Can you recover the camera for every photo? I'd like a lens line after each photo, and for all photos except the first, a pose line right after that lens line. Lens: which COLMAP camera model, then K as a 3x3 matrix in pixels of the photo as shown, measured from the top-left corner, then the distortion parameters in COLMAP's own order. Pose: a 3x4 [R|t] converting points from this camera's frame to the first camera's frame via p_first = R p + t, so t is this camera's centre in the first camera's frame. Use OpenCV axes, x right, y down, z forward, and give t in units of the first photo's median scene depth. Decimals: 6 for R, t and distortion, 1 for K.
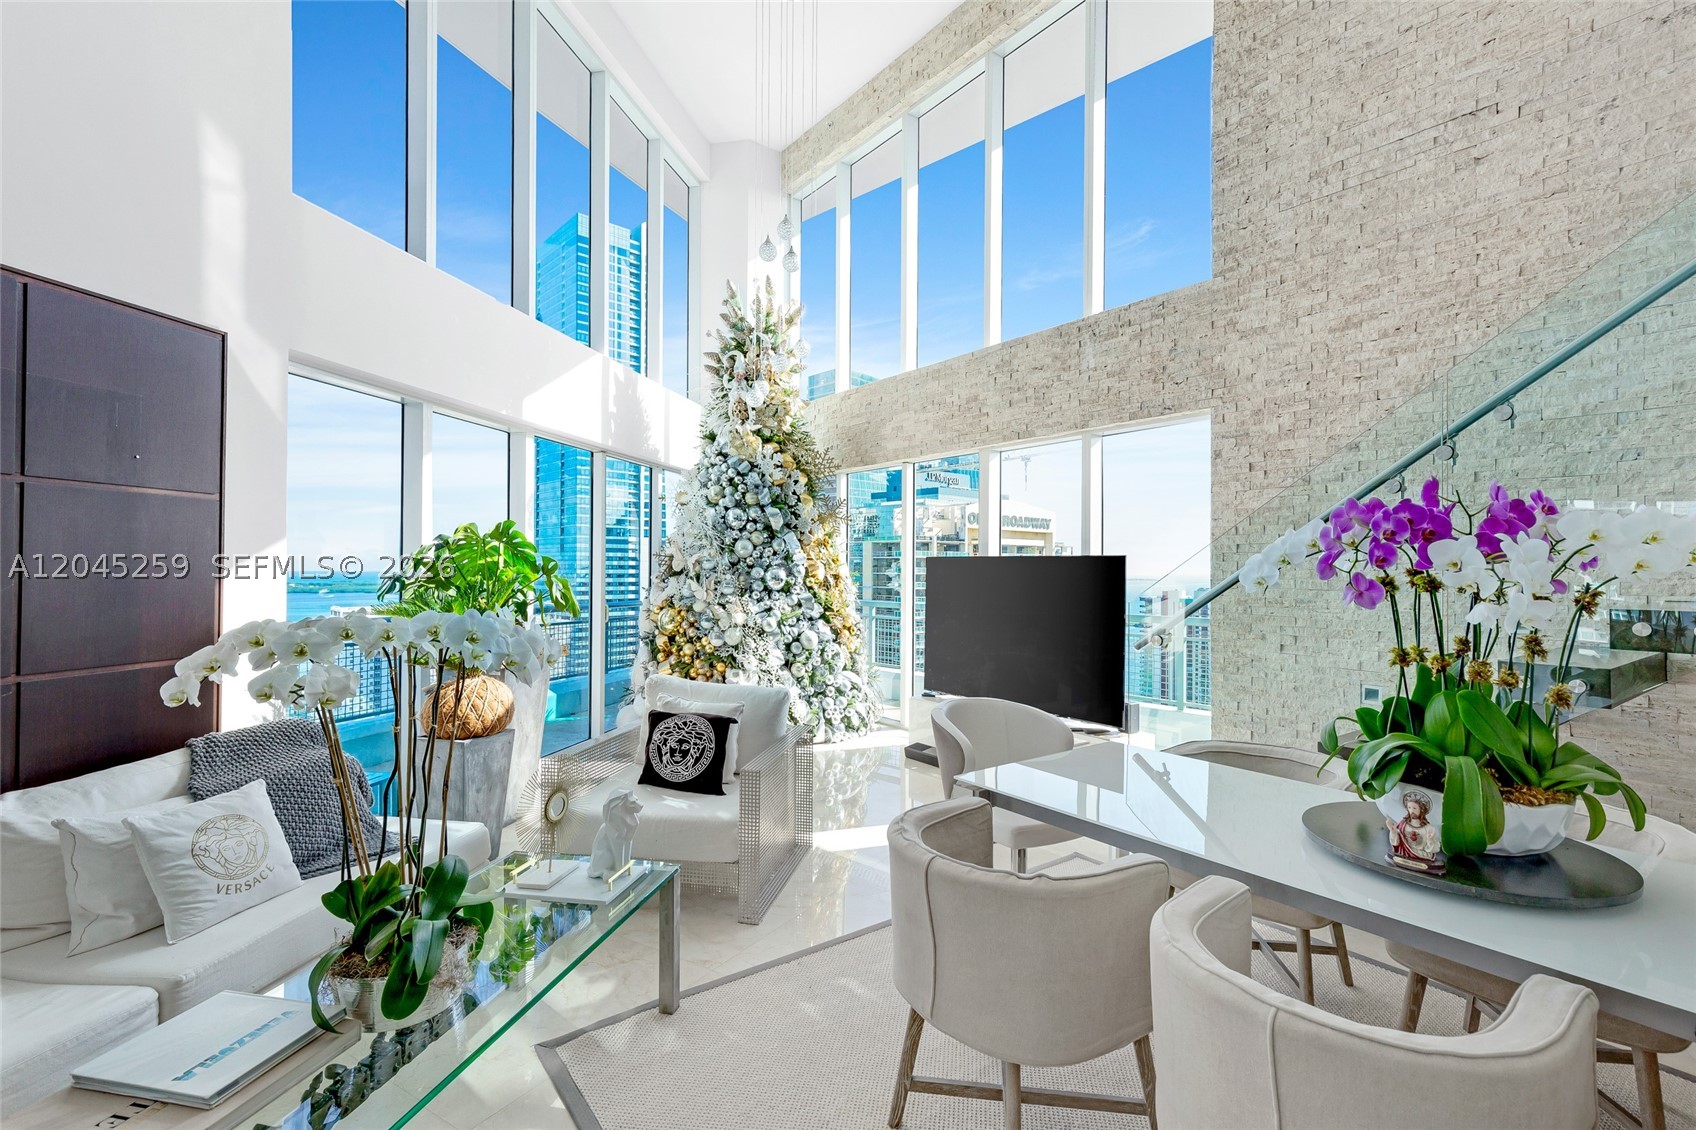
lens RADIAL K [[939.2, 0, 849.1], [0, 939.2, 572.2], [0, 0, 1]] dist [0.007966, -0.003152]
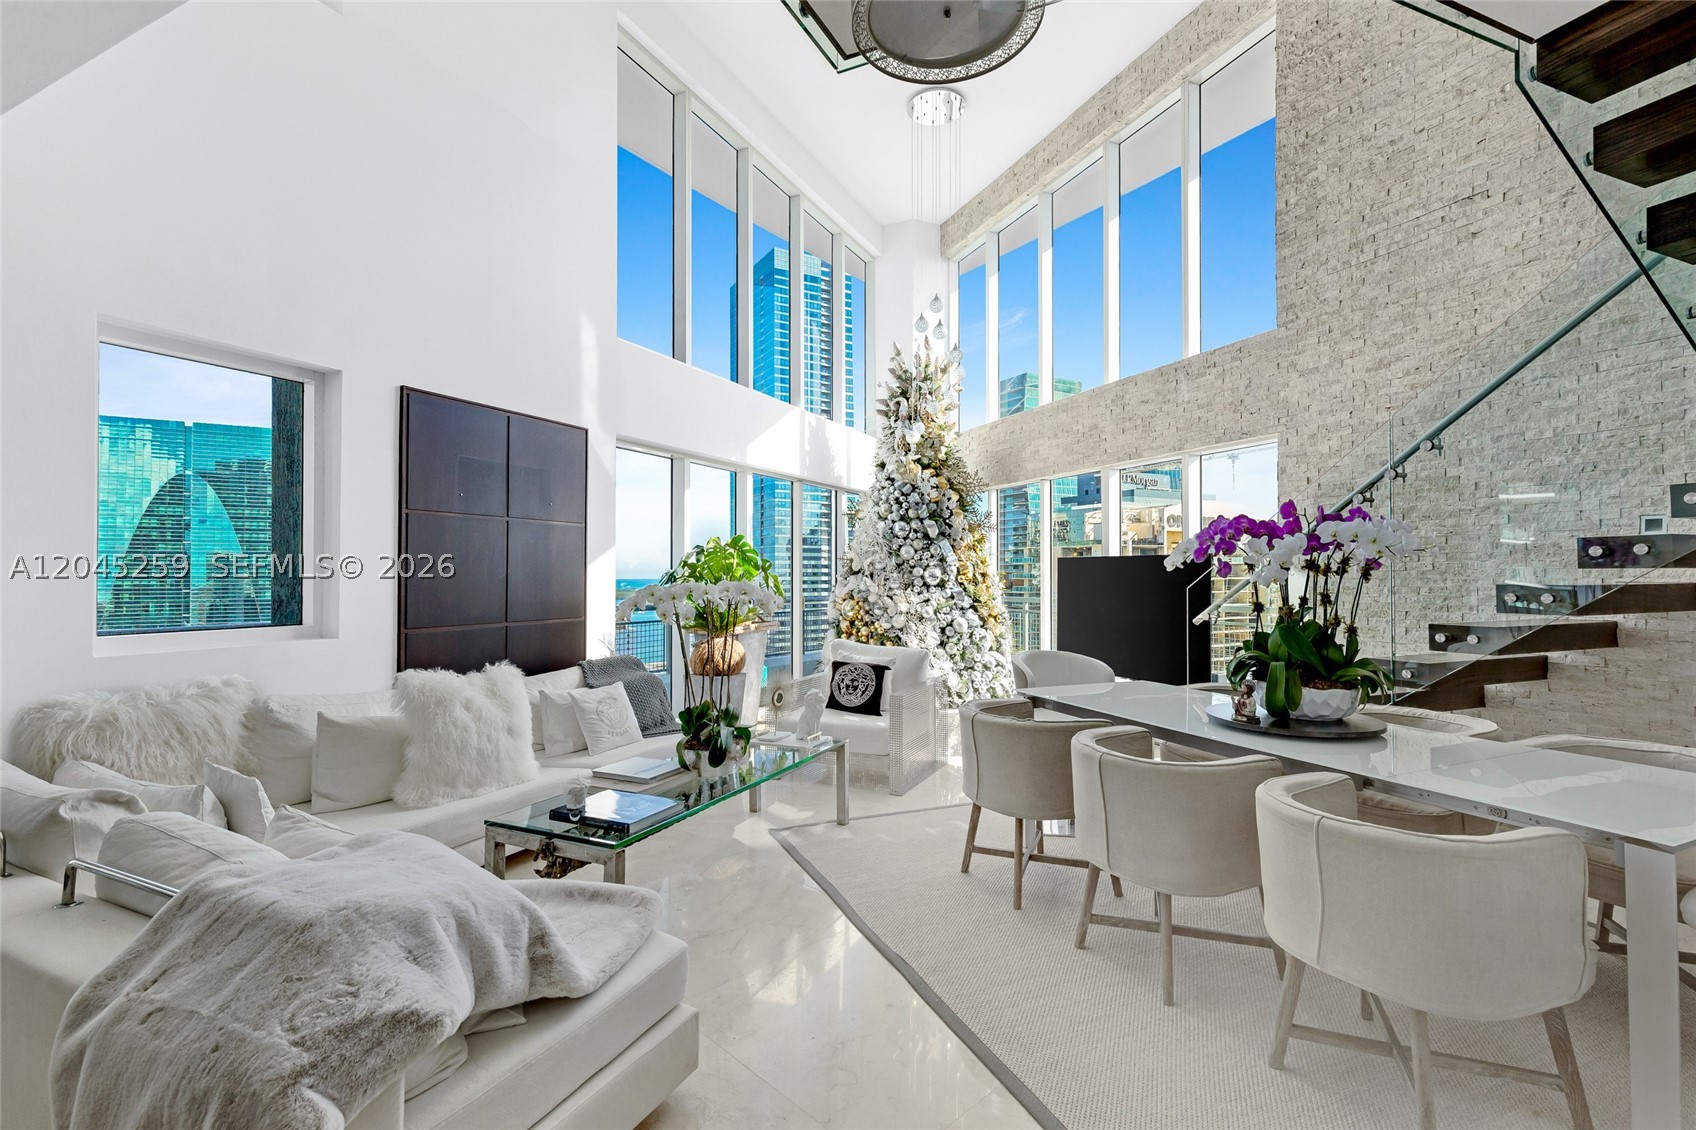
lens RADIAL K [[949.5, 0, 847.2], [0, 949.5, 571.6], [0, 0, 1]] dist [0.000066, -0.002025]
pose [[0.979239, -0.009685, -0.202476, 0.070915], [0.007965, 0.999925, -0.009305, 0.012198], [0.202551, 0.007499, 0.979243, -0.286688]]
